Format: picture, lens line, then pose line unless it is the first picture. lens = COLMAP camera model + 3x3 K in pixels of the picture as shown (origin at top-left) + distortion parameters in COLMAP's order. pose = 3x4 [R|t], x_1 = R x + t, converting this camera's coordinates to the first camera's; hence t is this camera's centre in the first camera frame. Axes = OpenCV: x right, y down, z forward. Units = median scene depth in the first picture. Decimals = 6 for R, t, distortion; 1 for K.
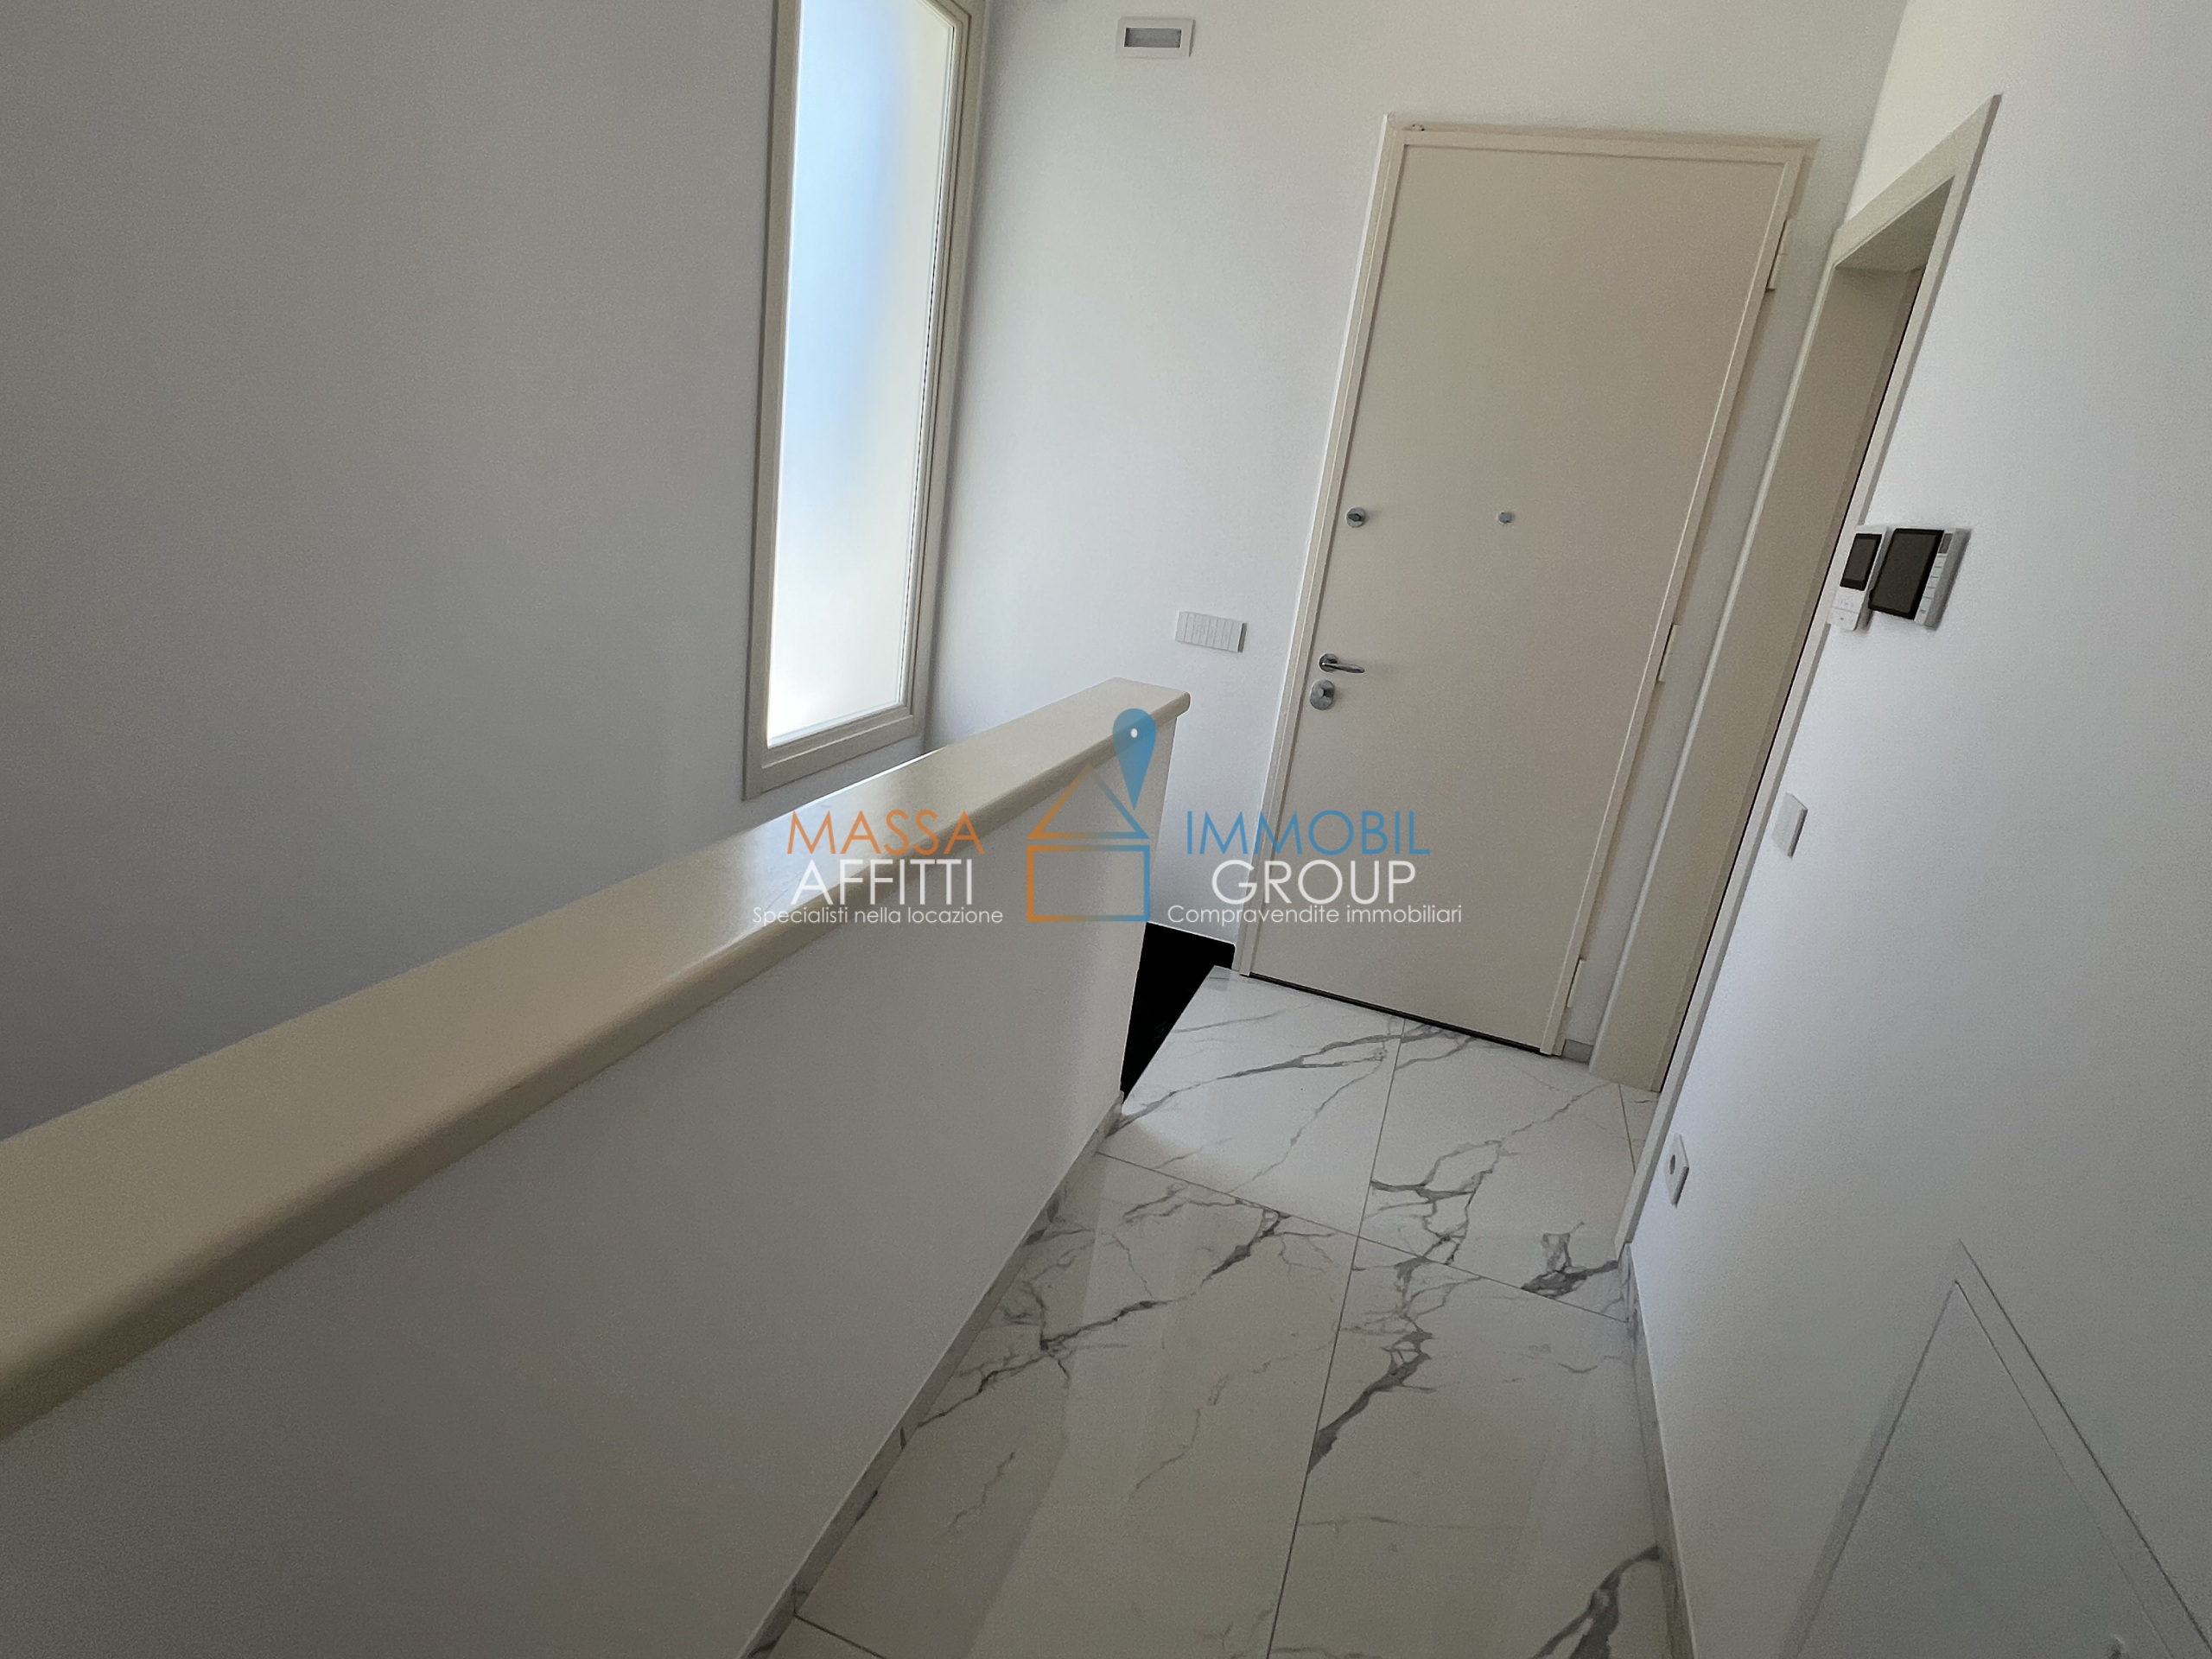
lens RADIAL K [[1152.0, 0, 1104.9], [0, 1152.0, 831.2], [0, 0, 1]] dist [0.000565, 0.000118]
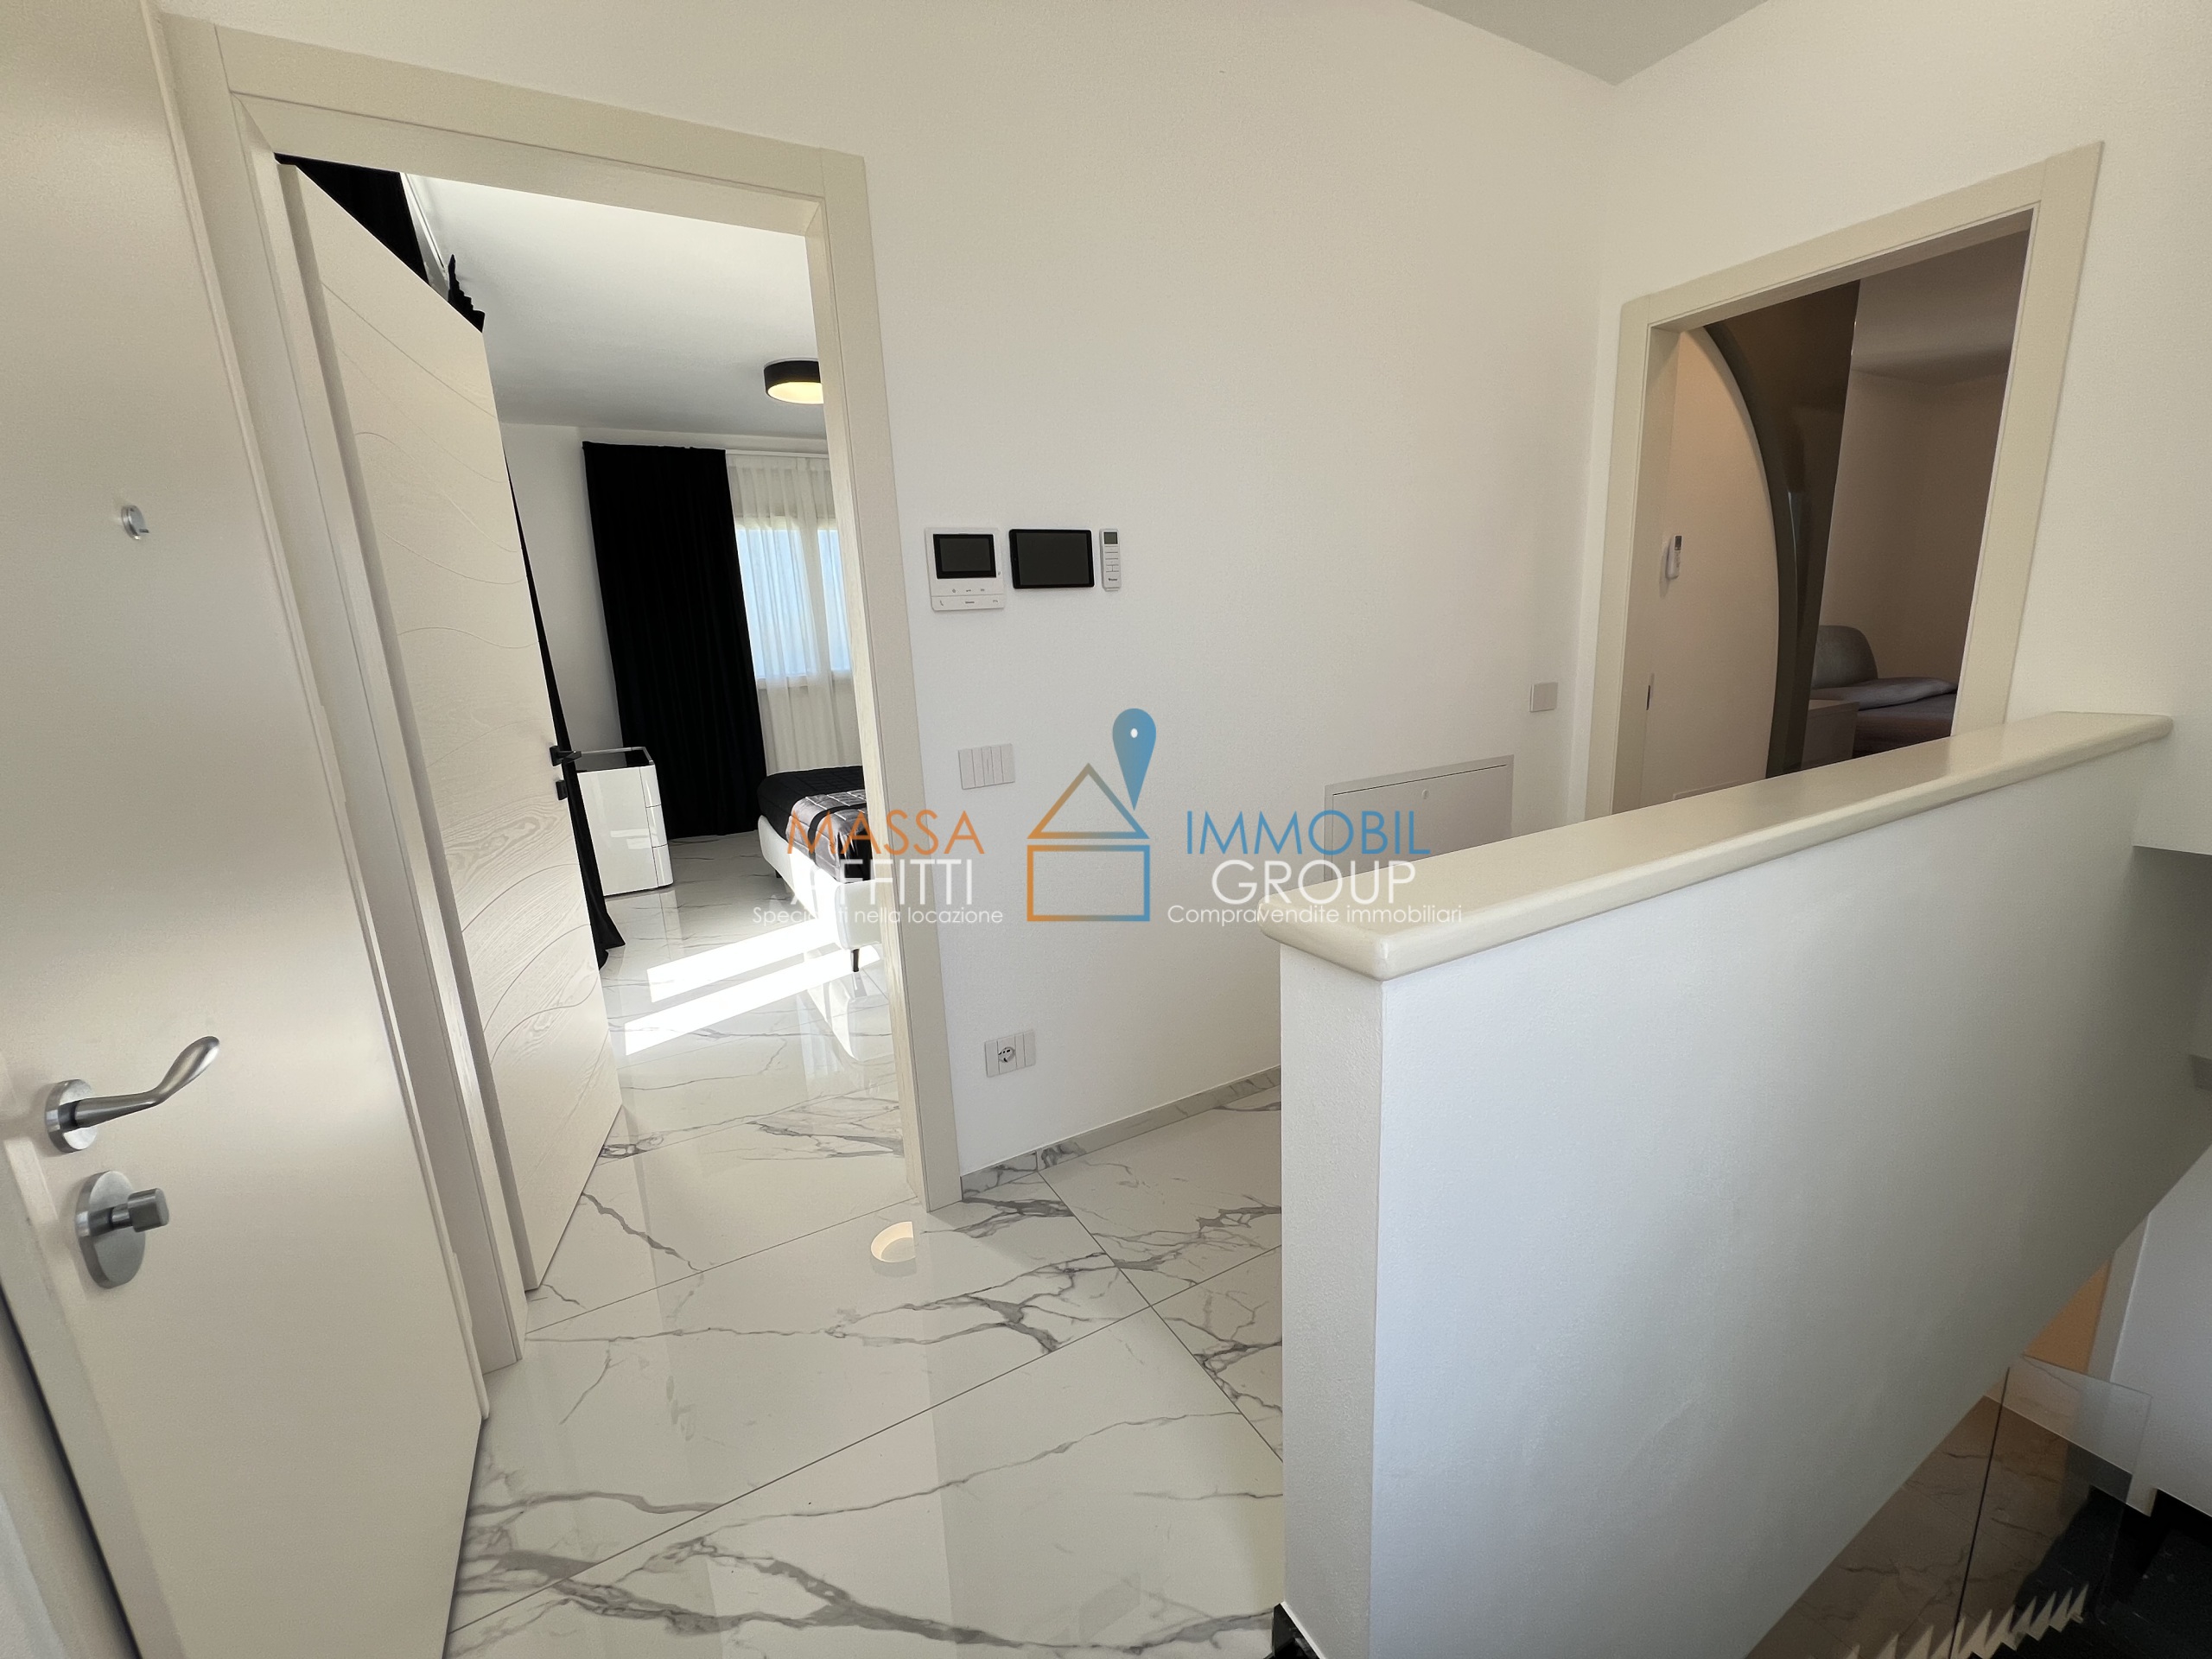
lens RADIAL K [[883.0, 0, 1103.9], [0, 883.0, 822.3], [0, 0, 1]] dist [0.000034, 0.000000]
pose [[-0.745198, -0.232319, 0.625066, -0.111357], [0.156832, 0.850000, 0.502895, -0.355071], [-0.648138, 0.472787, -0.596984, 1.280307]]
